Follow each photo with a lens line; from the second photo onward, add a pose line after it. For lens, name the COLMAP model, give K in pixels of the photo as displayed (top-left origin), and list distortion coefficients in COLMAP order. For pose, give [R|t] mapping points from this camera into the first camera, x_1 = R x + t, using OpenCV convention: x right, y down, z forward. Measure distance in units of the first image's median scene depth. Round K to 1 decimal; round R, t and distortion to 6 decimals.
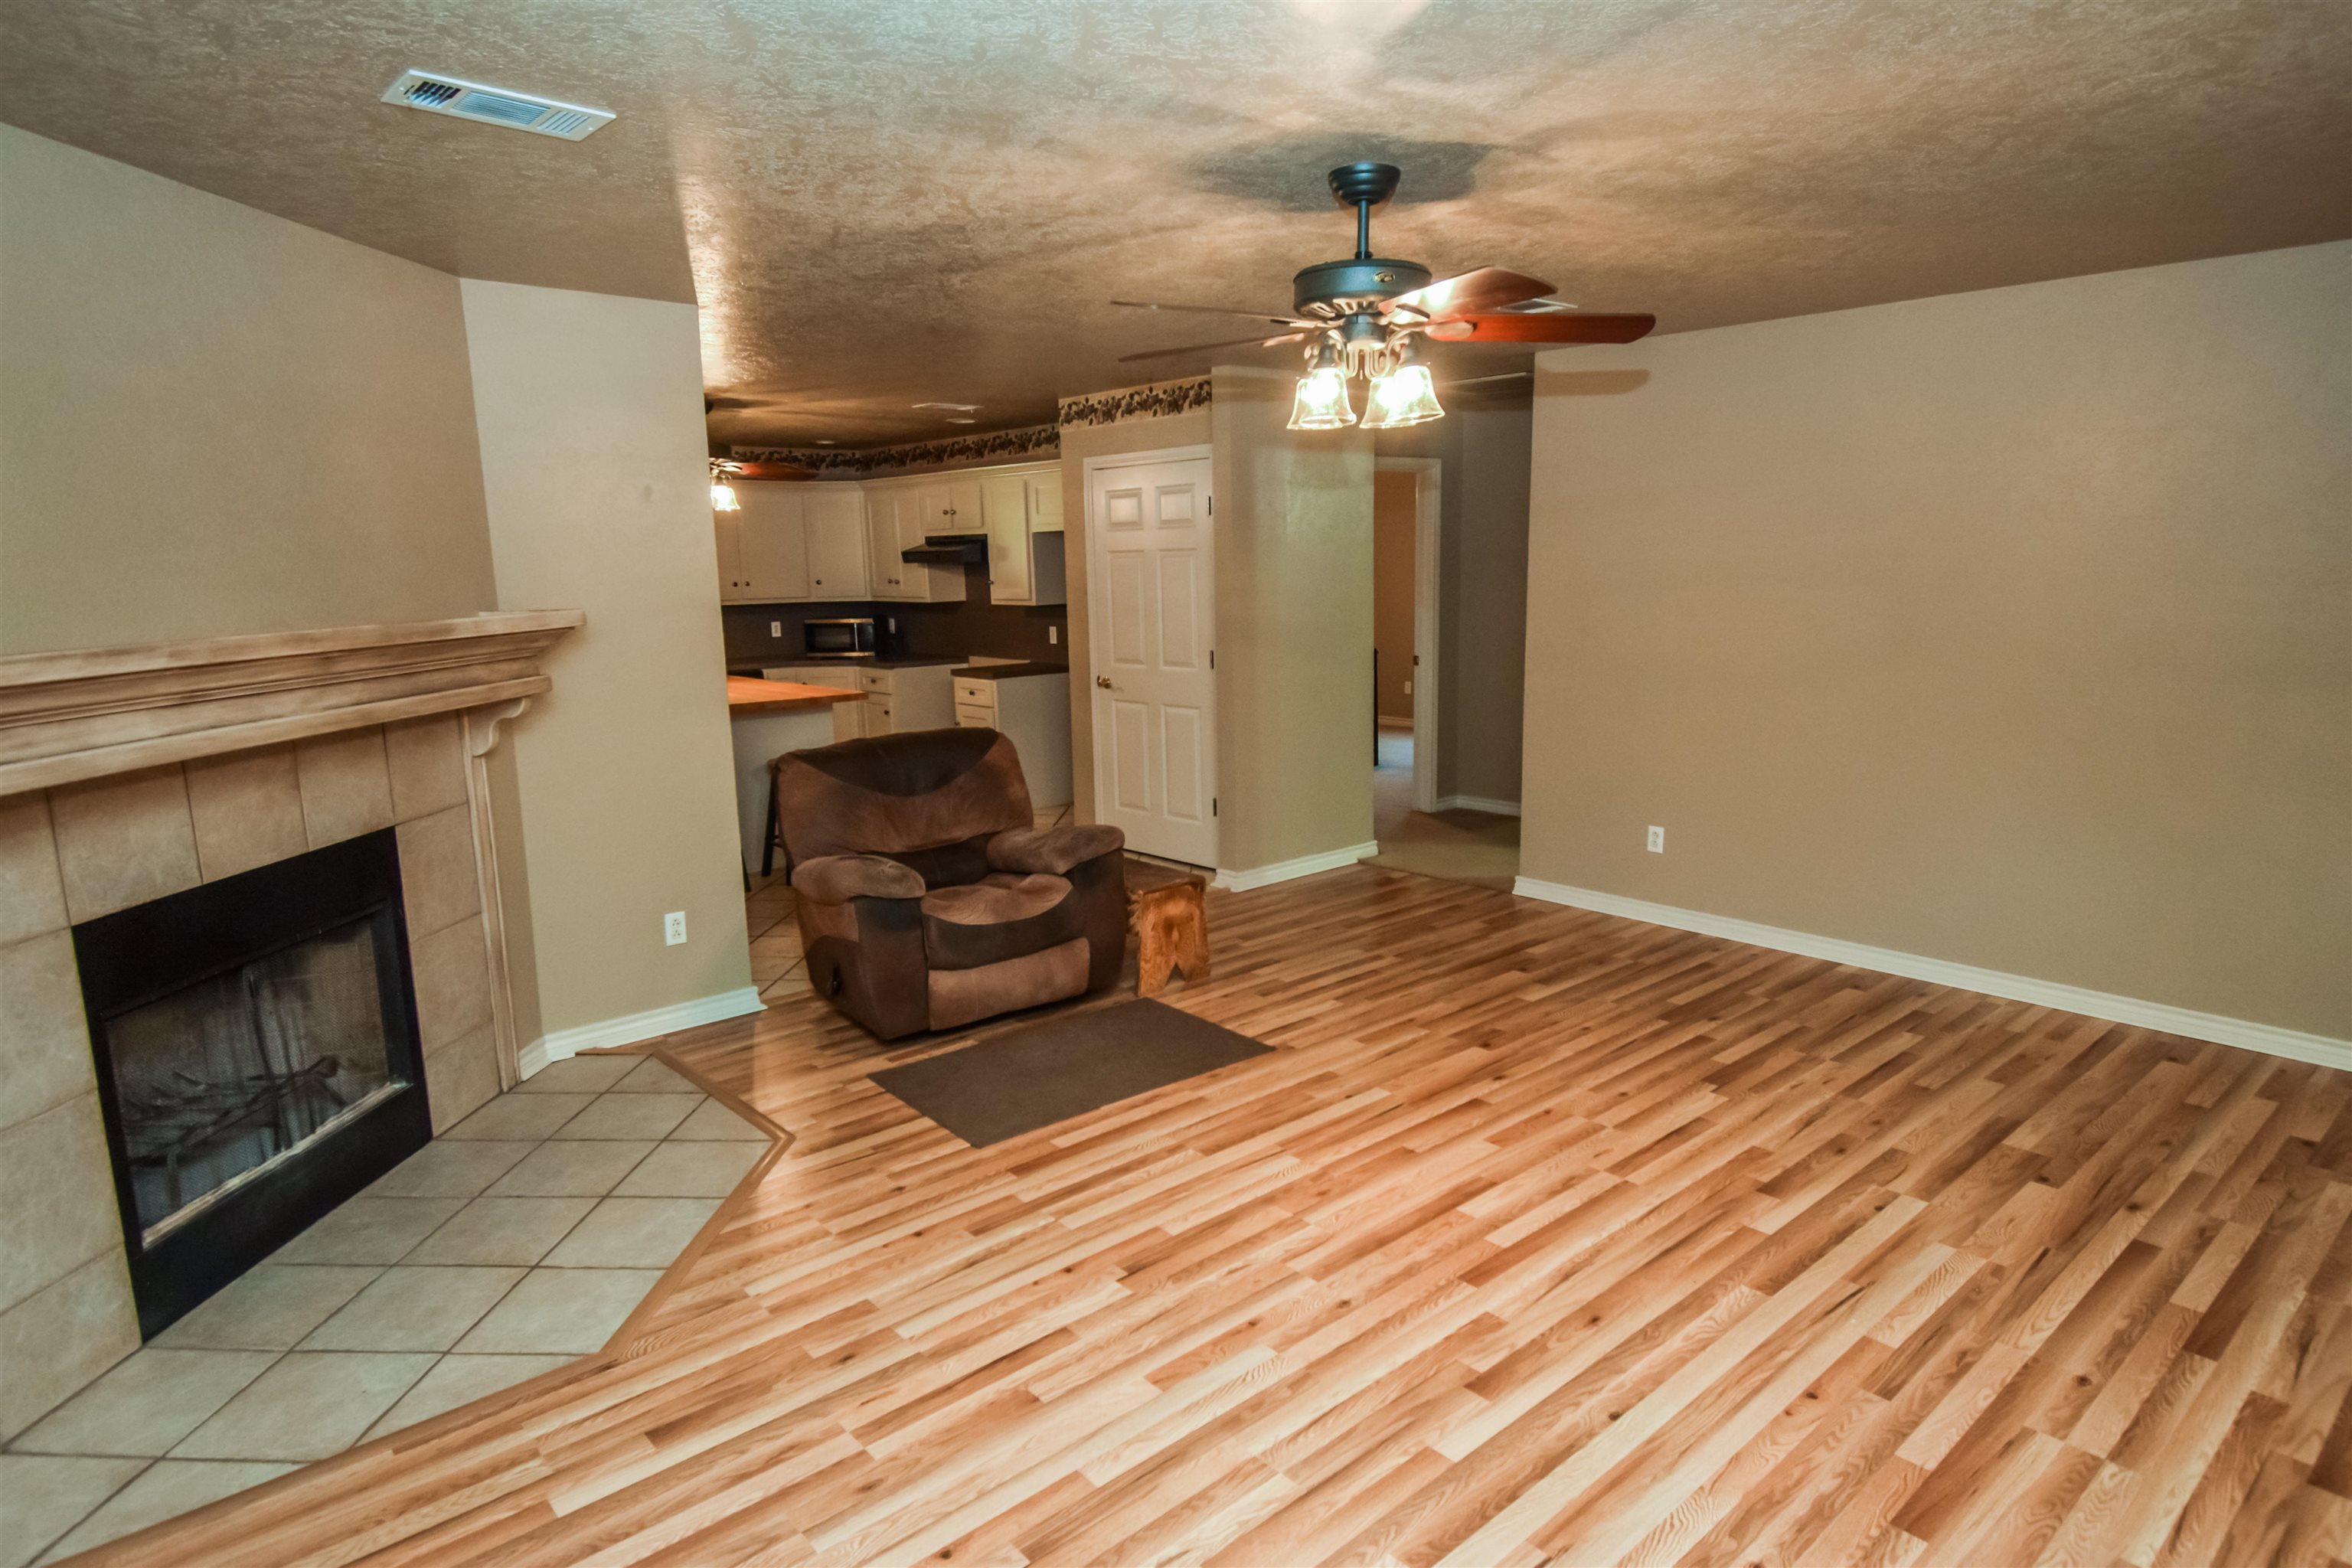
lens RADIAL K [[1335.8, 0, 1166.4], [0, 1335.8, 801.5], [0, 0, 1]] dist [0.017214, -0.013743]
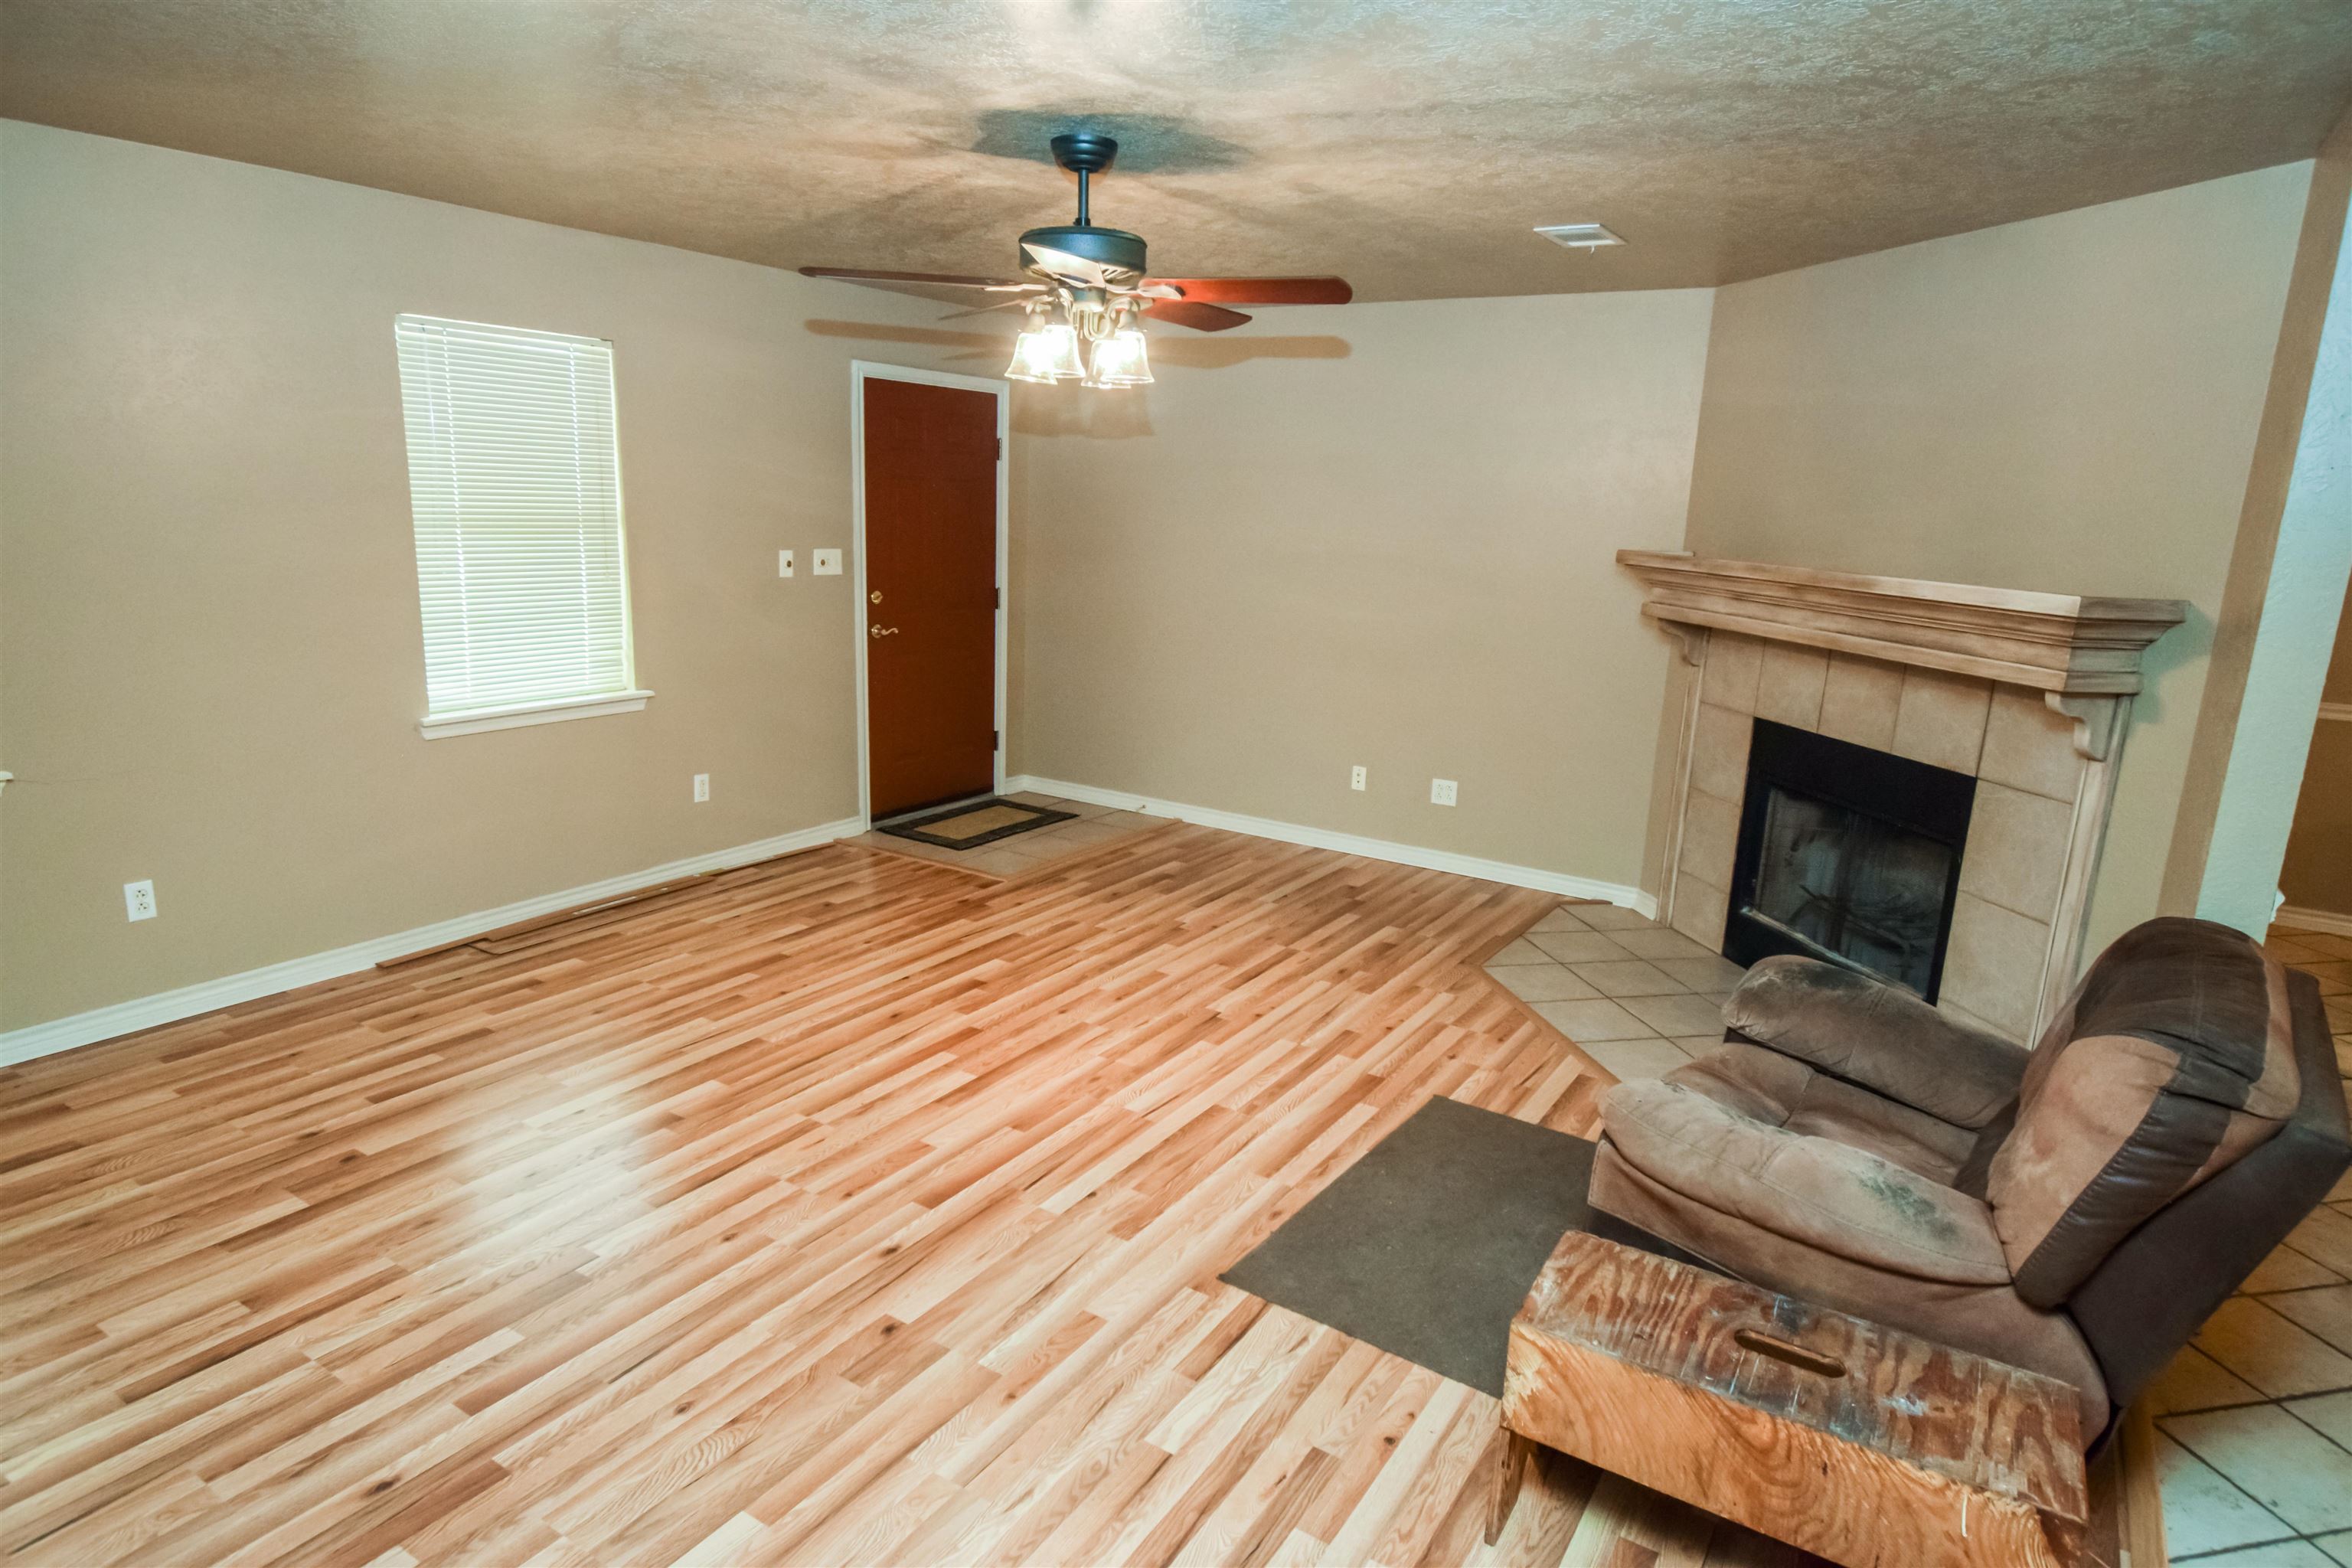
lens RADIAL K [[1335.8, 0, 1172.4], [0, 1335.8, 787.5], [0, 0, 1]] dist [0.017214, -0.013743]
pose [[-0.959275, 0.042748, -0.279219, 0.367957], [-0.072632, 0.917919, 0.390063, -0.382292], [0.272975, 0.394458, -0.877432, 1.965612]]
